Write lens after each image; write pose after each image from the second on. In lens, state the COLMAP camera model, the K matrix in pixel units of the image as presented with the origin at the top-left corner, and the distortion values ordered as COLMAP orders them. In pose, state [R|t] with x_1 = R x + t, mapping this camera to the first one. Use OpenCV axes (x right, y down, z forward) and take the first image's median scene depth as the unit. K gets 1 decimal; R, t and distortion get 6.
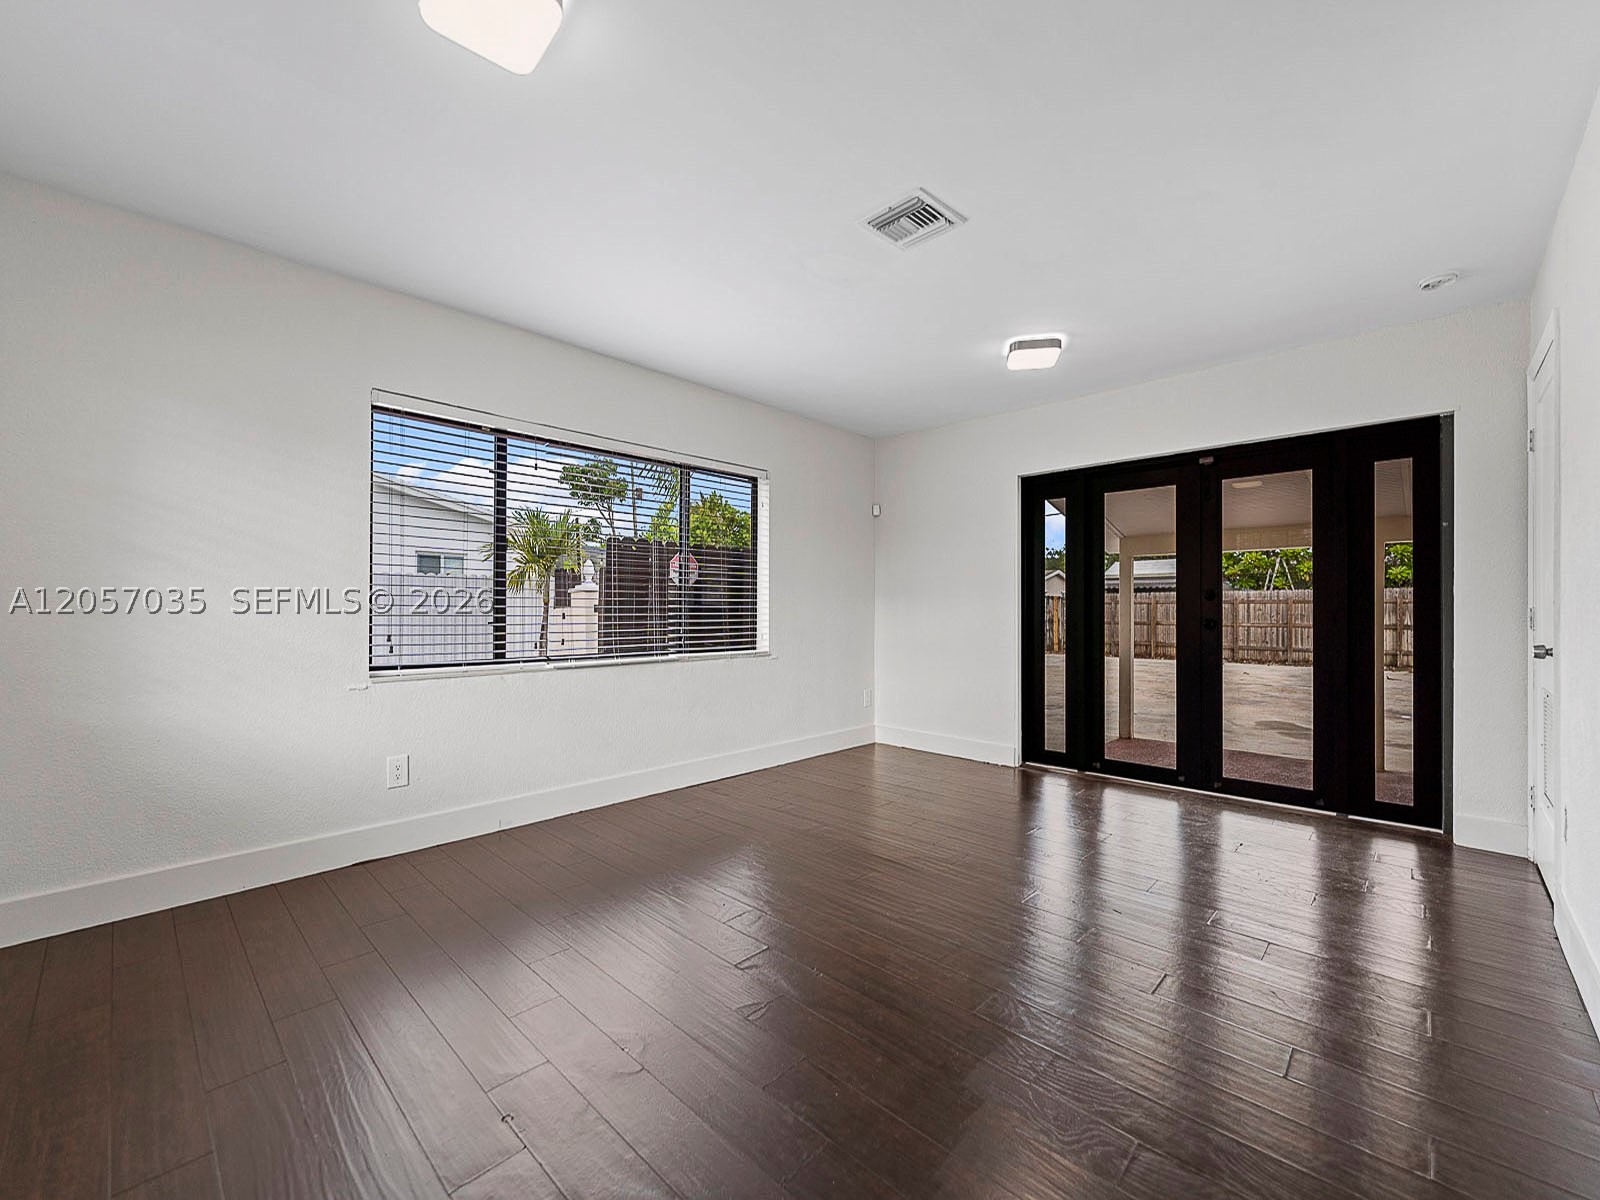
lens RADIAL K [[651.7, 0, 802.0], [0, 651.7, 611.0], [0, 0, 1]] dist [0.001818, -0.000027]
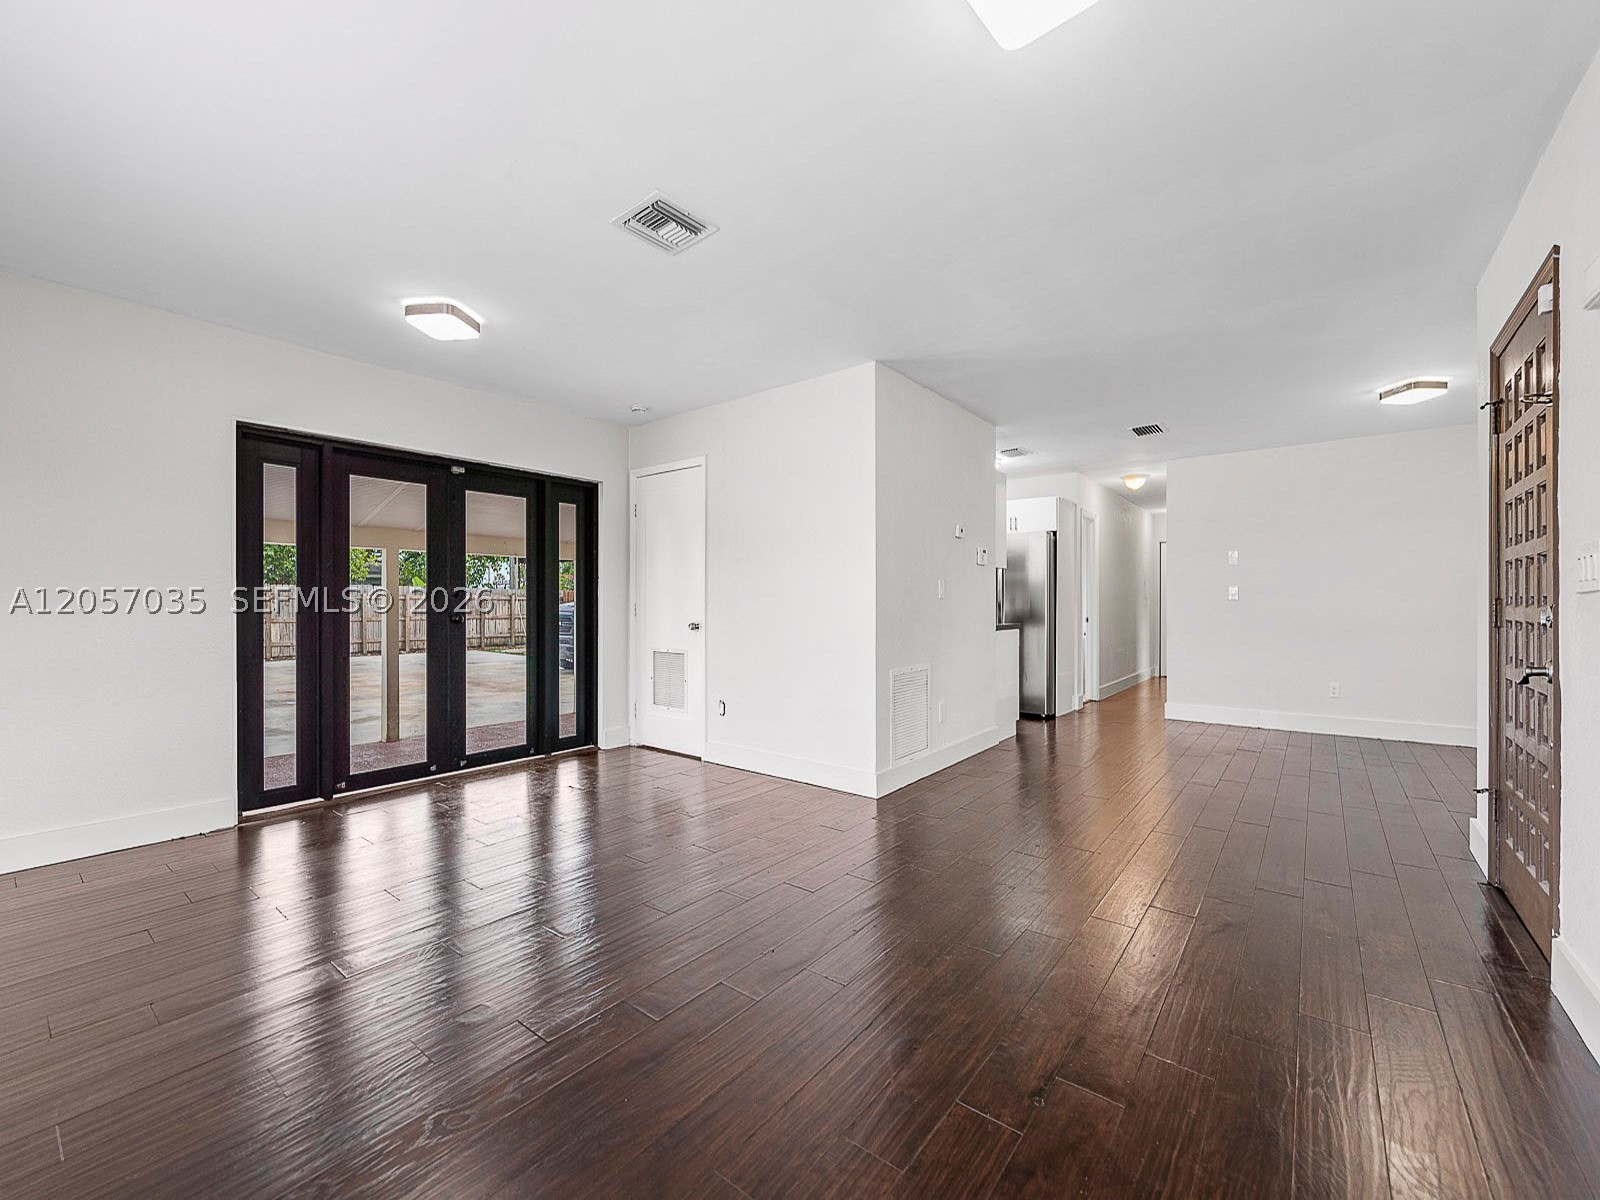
lens RADIAL K [[651.7, 0, 801.9], [0, 651.7, 600.5], [0, 0, 1]] dist [0.001818, -0.000027]
pose [[-0.095455, 0.006167, 0.995415, -0.524541], [0.002015, 0.999980, -0.006002, -0.001707], [-0.995432, 0.001432, -0.095465, 0.529589]]
